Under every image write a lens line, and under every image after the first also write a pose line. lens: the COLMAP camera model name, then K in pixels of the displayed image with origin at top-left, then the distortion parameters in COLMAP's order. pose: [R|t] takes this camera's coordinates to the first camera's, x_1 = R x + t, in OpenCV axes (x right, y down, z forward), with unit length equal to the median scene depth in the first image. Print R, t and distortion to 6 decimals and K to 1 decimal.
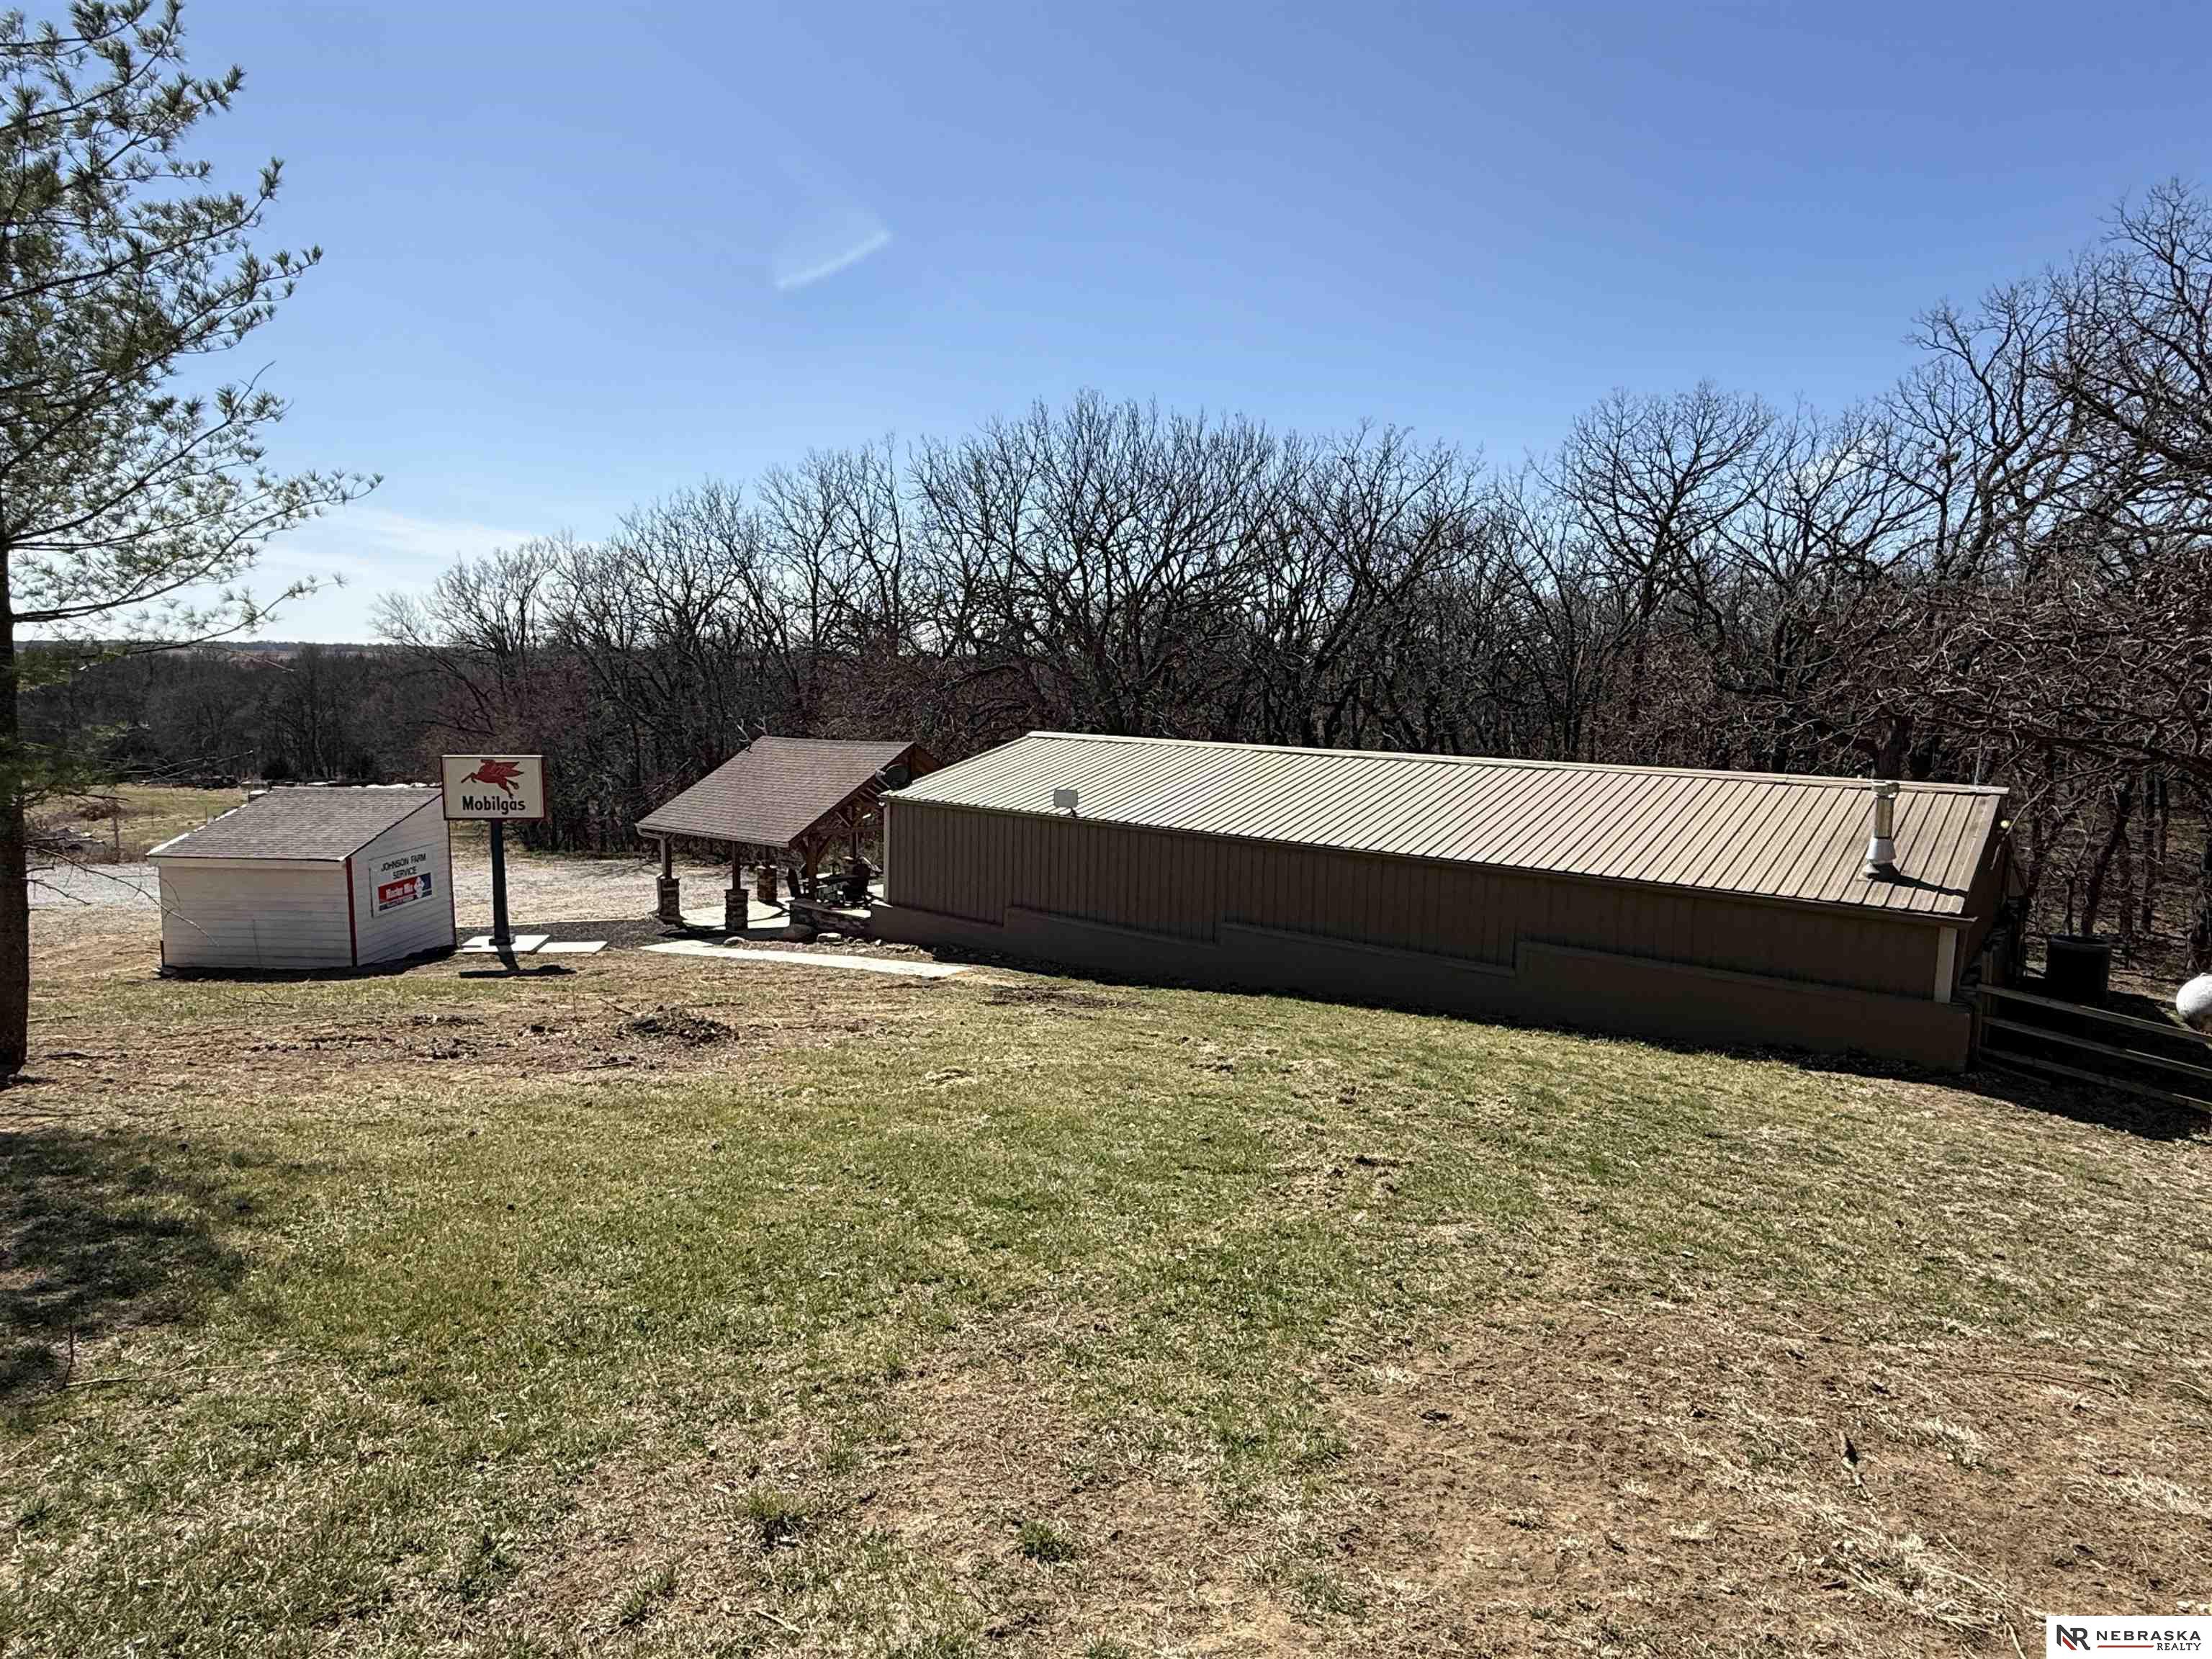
lens RADIAL K [[1246.3, 0, 1106.0], [0, 1246.3, 829.5], [0, 0, 1]] dist [0.000311, 0.000009]
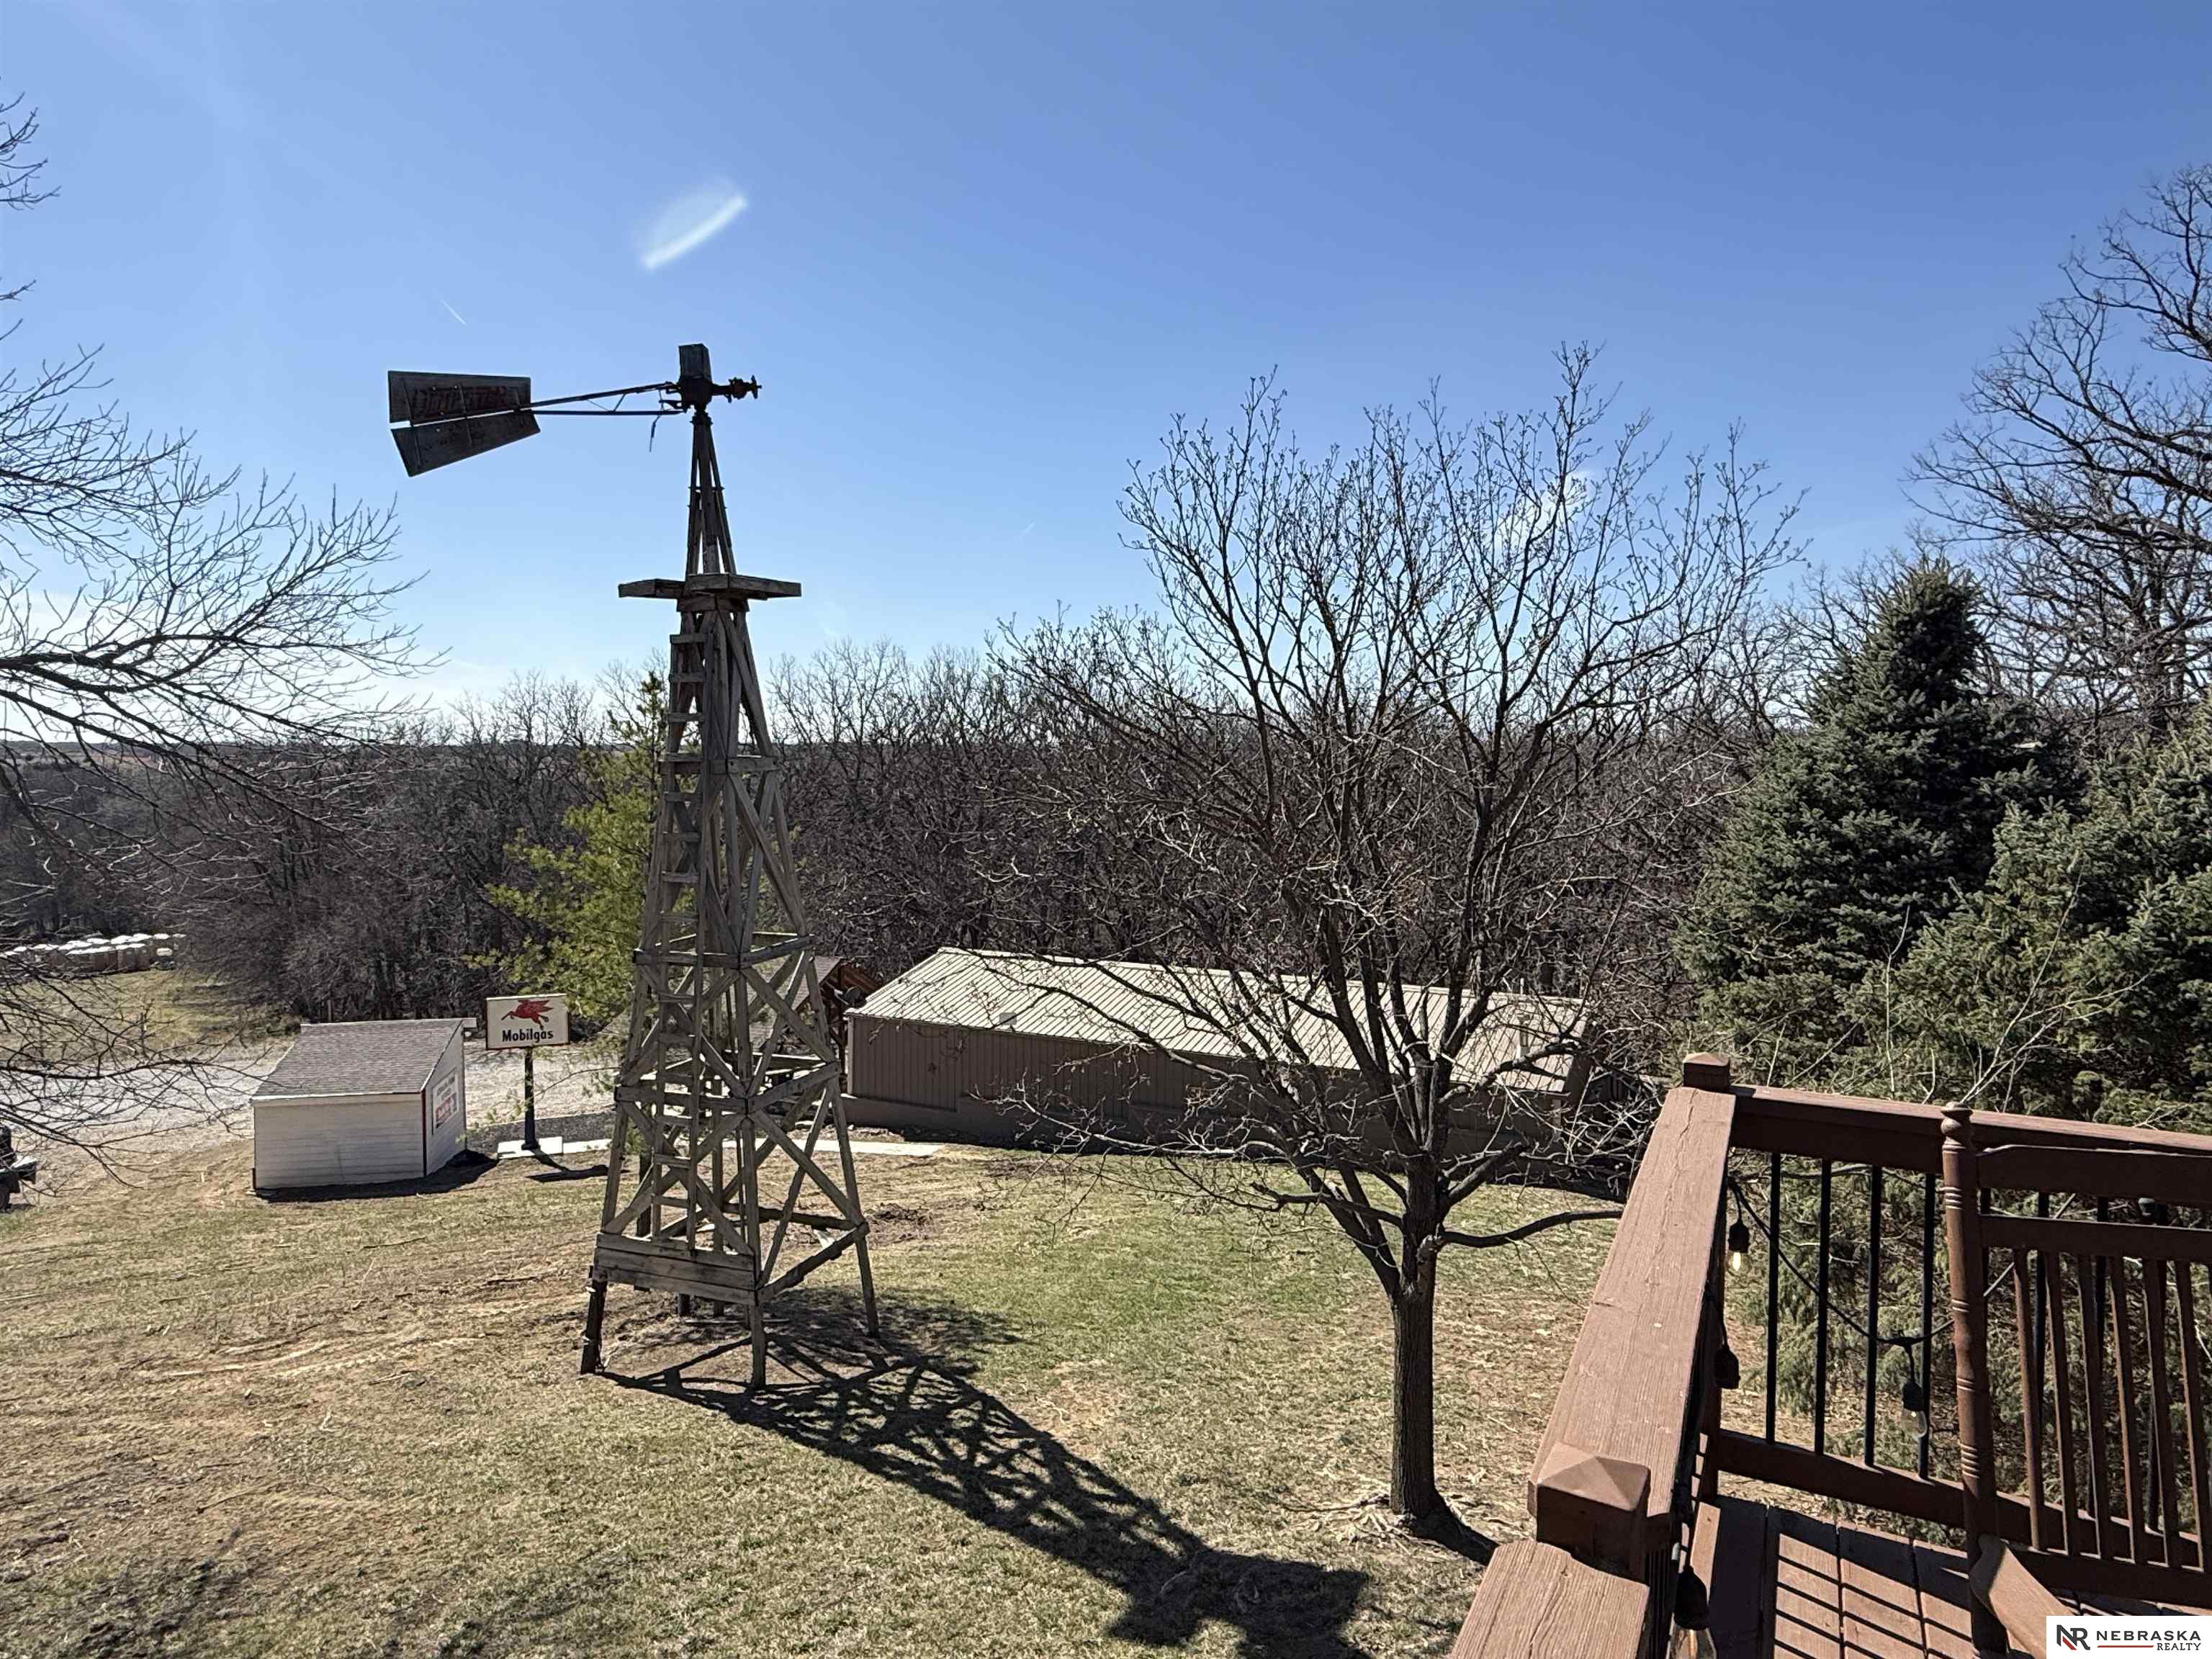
lens RADIAL K [[1334.9, 0, 1106.0], [0, 1334.9, 829.5], [0, 0, 1]] dist [0.002256, 0.001980]
pose [[0.978419, -0.022917, 0.205355, -0.198366], [0.037706, 0.996946, -0.068392, -0.113823], [-0.203161, 0.074659, 0.976295, -0.442170]]
